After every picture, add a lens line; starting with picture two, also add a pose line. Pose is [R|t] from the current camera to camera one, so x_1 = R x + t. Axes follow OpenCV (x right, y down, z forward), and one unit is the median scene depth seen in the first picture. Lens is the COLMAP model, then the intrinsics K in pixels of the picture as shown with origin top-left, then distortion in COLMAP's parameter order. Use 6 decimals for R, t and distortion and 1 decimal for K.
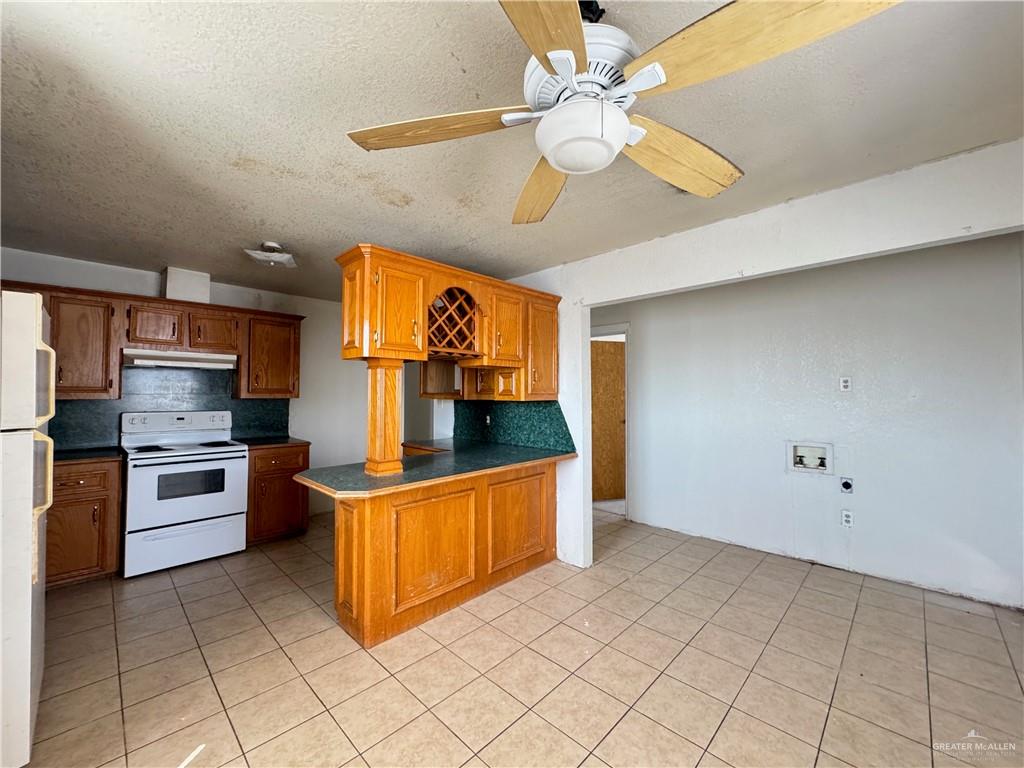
lens RADIAL K [[409.8, 0, 511.4], [0, 409.8, 387.3], [0, 0, 1]] dist [-0.000342, -0.000094]
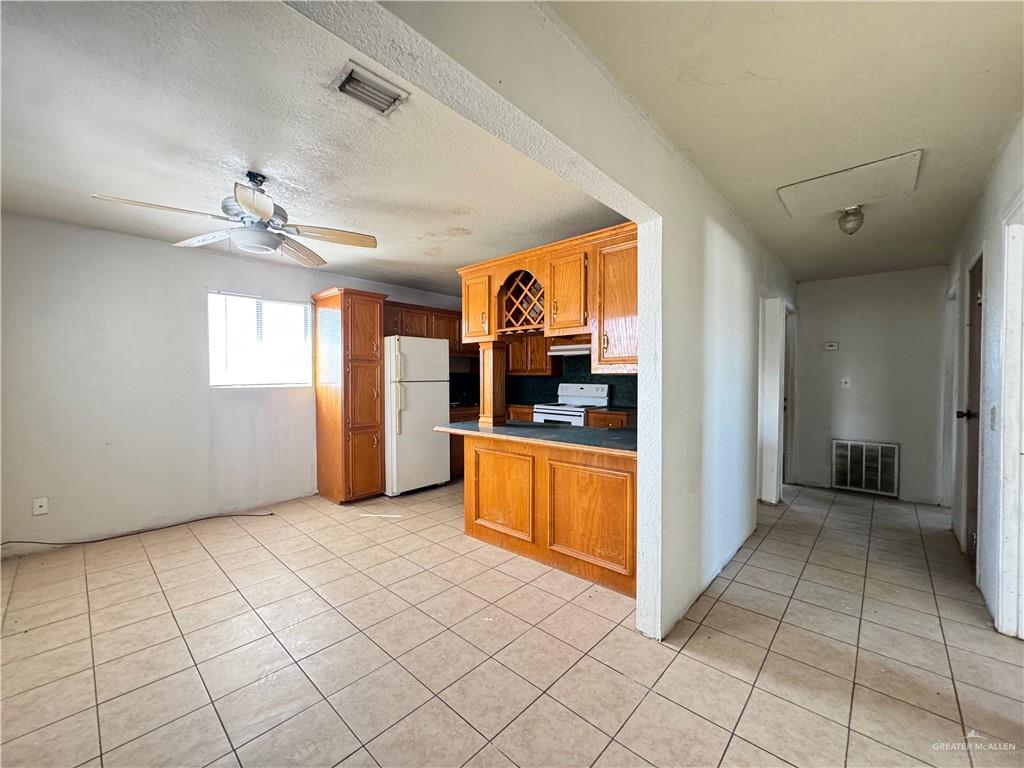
lens RADIAL K [[409.8, 0, 510.8], [0, 409.8, 384.0], [0, 0, 1]] dist [-0.000342, -0.000094]
pose [[0.026669, 0.016342, -0.999511, 0.987865], [0.019590, 0.999666, 0.016867, 0.044067], [0.999452, -0.020030, 0.026340, 0.953625]]
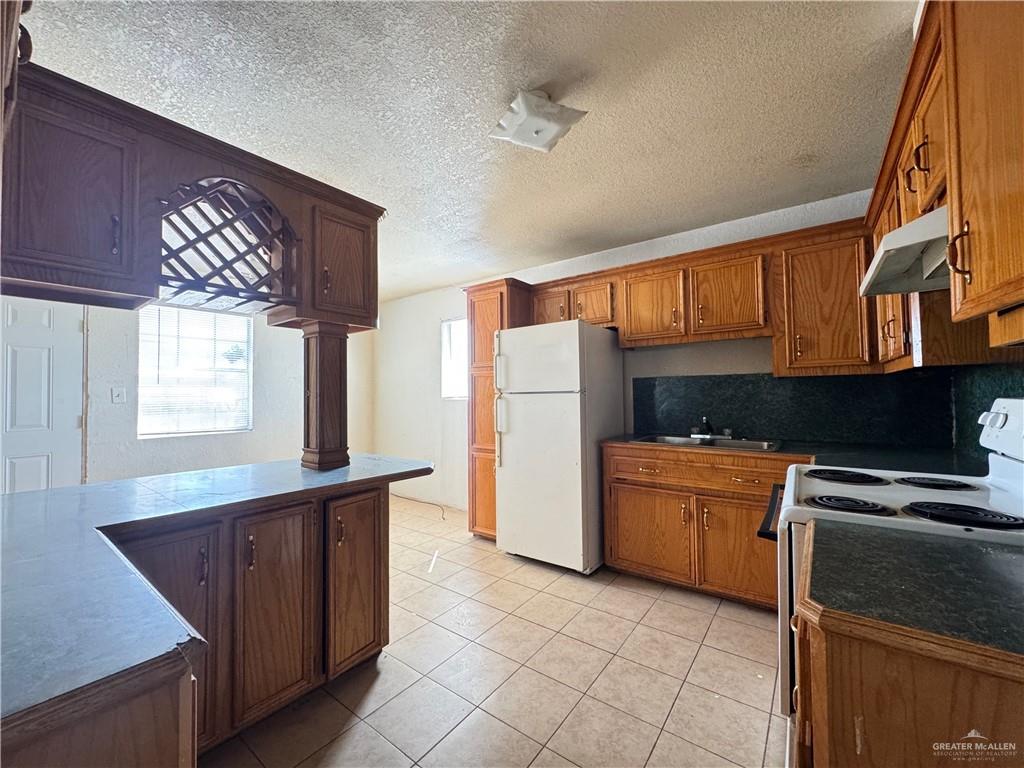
lens RADIAL K [[409.8, 0, 511.5], [0, 409.8, 383.5], [0, 0, 1]] dist [-0.000342, -0.000094]
pose [[-0.991571, 0.005907, -0.129427, -0.502139], [0.012143, 0.998800, -0.047445, 0.080568], [0.128991, -0.048616, -0.990453, 1.710655]]
